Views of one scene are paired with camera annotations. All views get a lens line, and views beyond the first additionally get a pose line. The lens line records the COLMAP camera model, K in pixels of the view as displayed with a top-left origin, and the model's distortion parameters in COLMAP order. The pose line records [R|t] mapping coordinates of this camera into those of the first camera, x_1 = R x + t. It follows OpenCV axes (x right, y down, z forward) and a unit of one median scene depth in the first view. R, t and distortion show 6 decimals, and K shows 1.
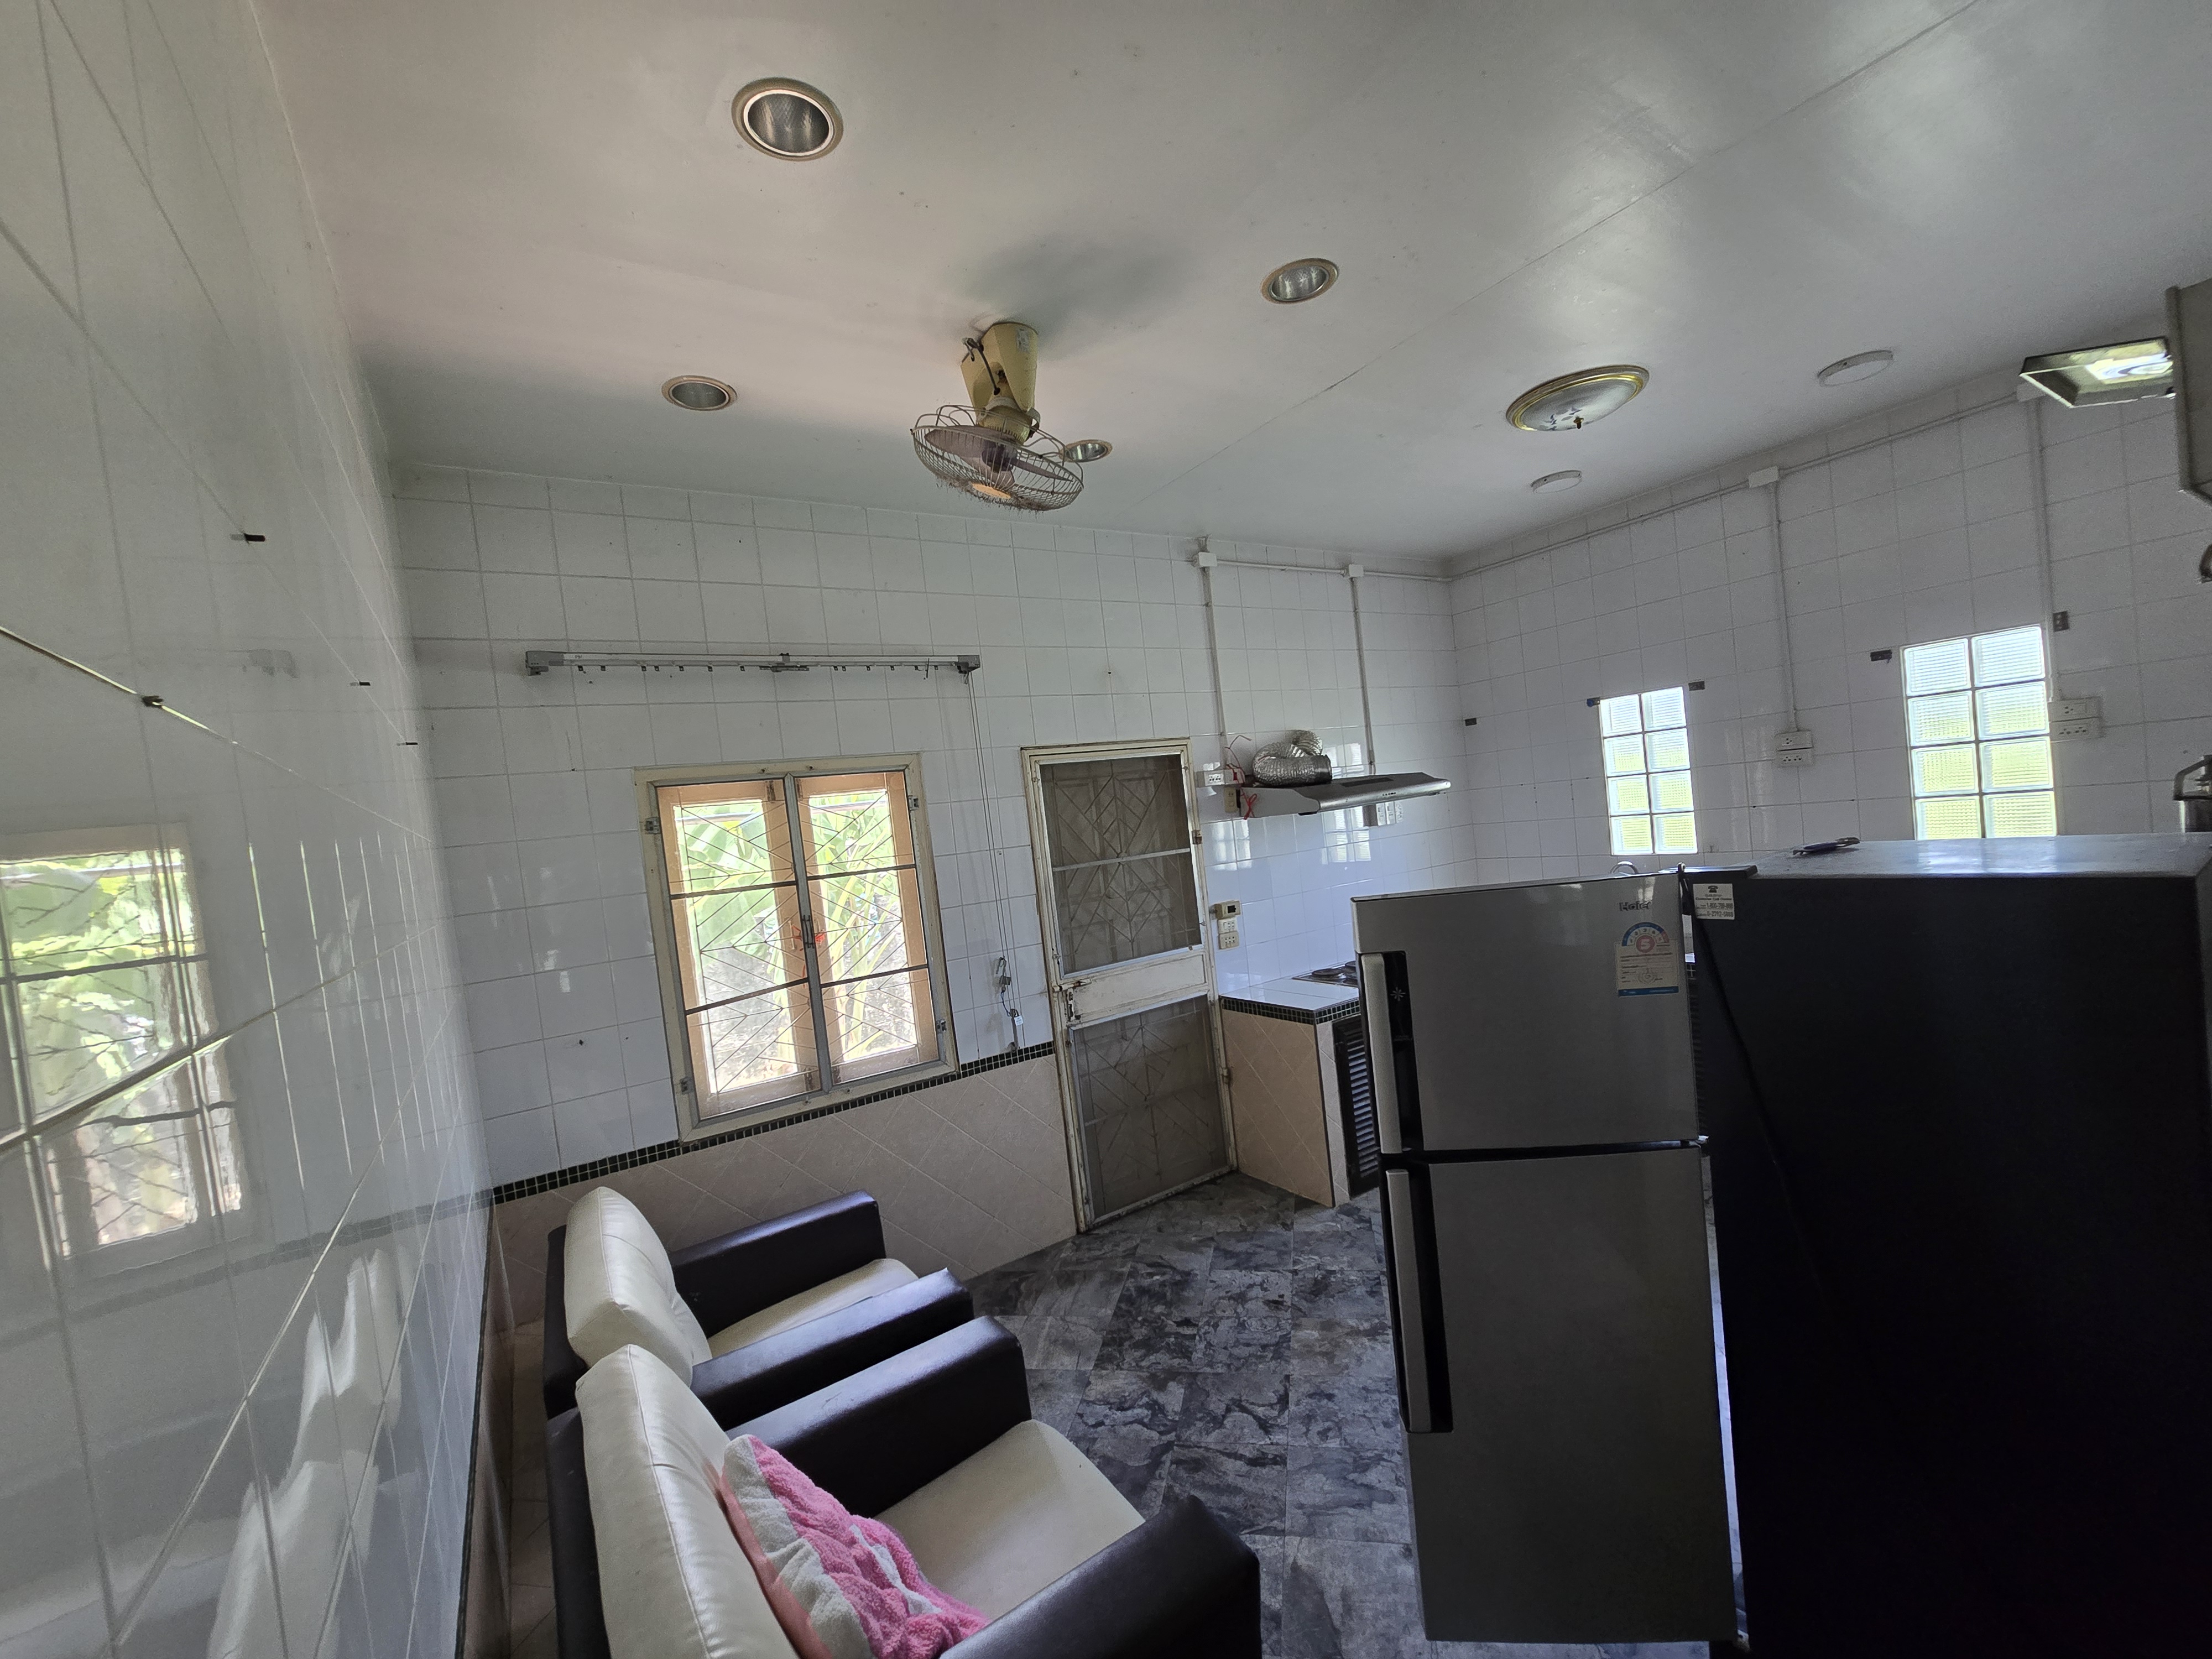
lens RADIAL K [[890.8, 0, 1108.8], [0, 890.8, 847.7], [0, 0, 1]] dist [-0.002289, 0.000059]
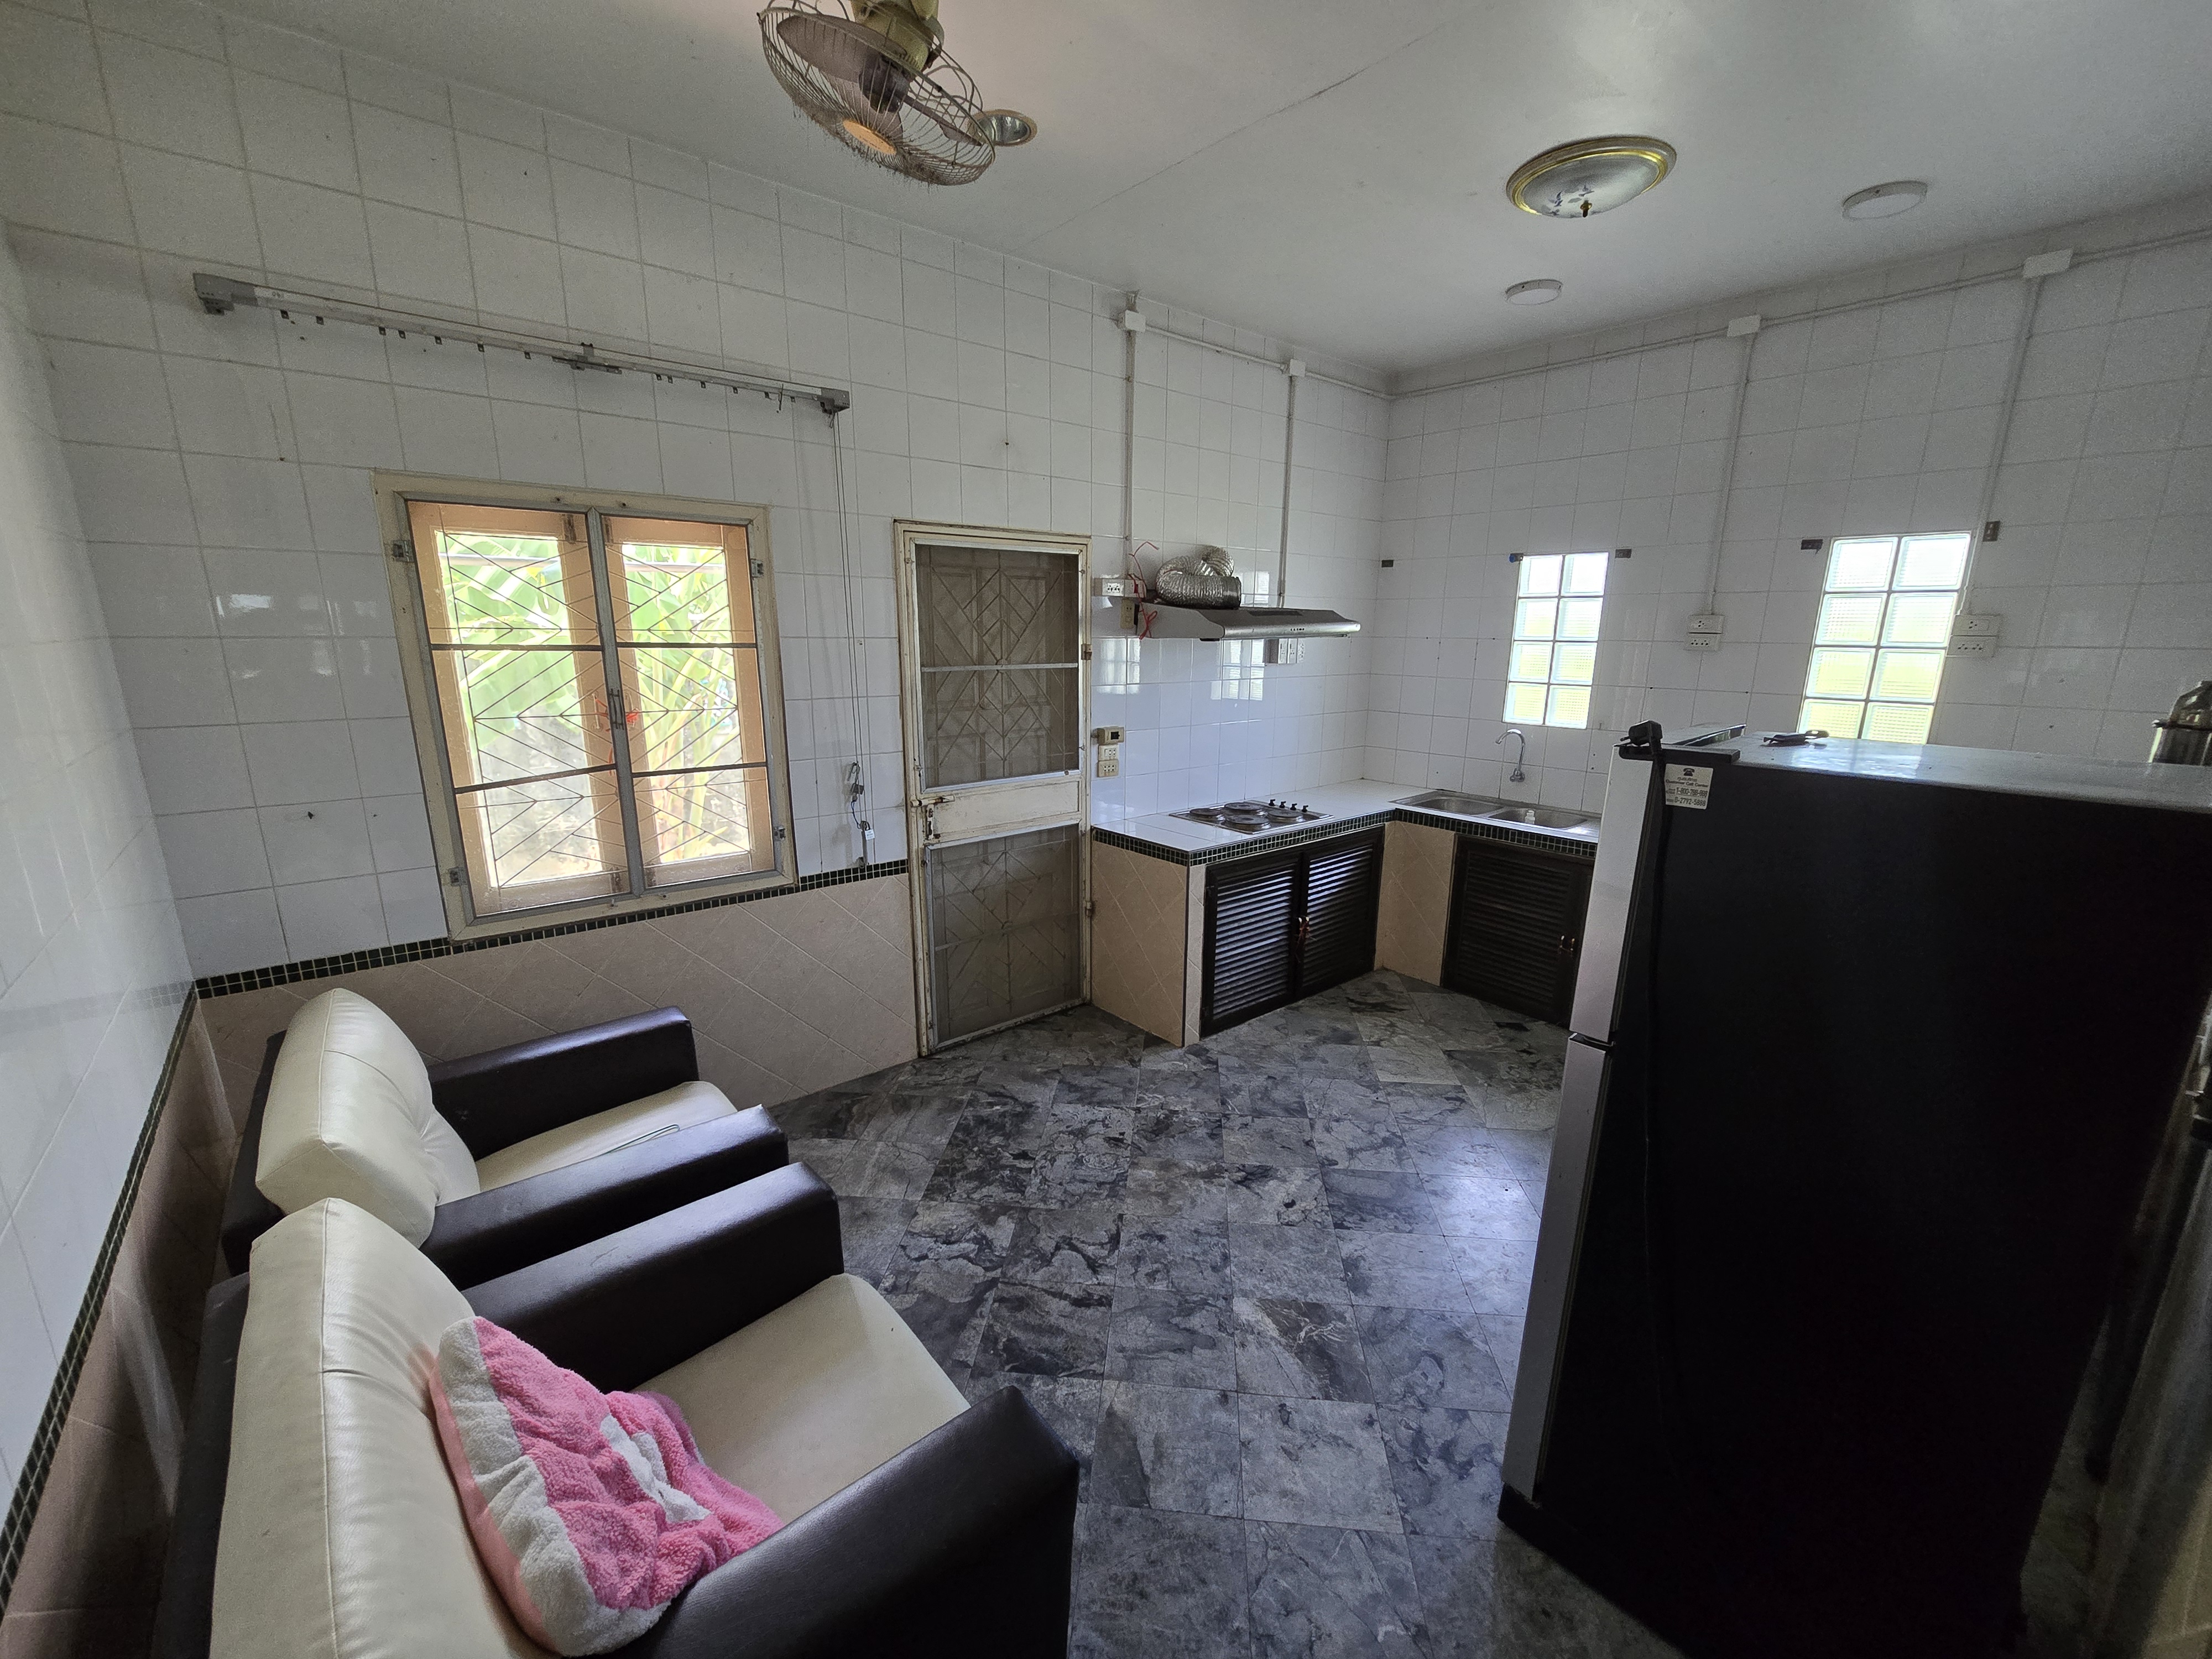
lens RADIAL K [[890.8, 0, 1108.8], [0, 890.8, 847.7], [0, 0, 1]] dist [-0.002289, 0.000059]
pose [[0.984789, 0.087039, 0.150384, 0.003291], [-0.115339, 0.974767, 0.191119, 0.008311], [-0.129955, -0.205557, 0.969978, 0.105296]]
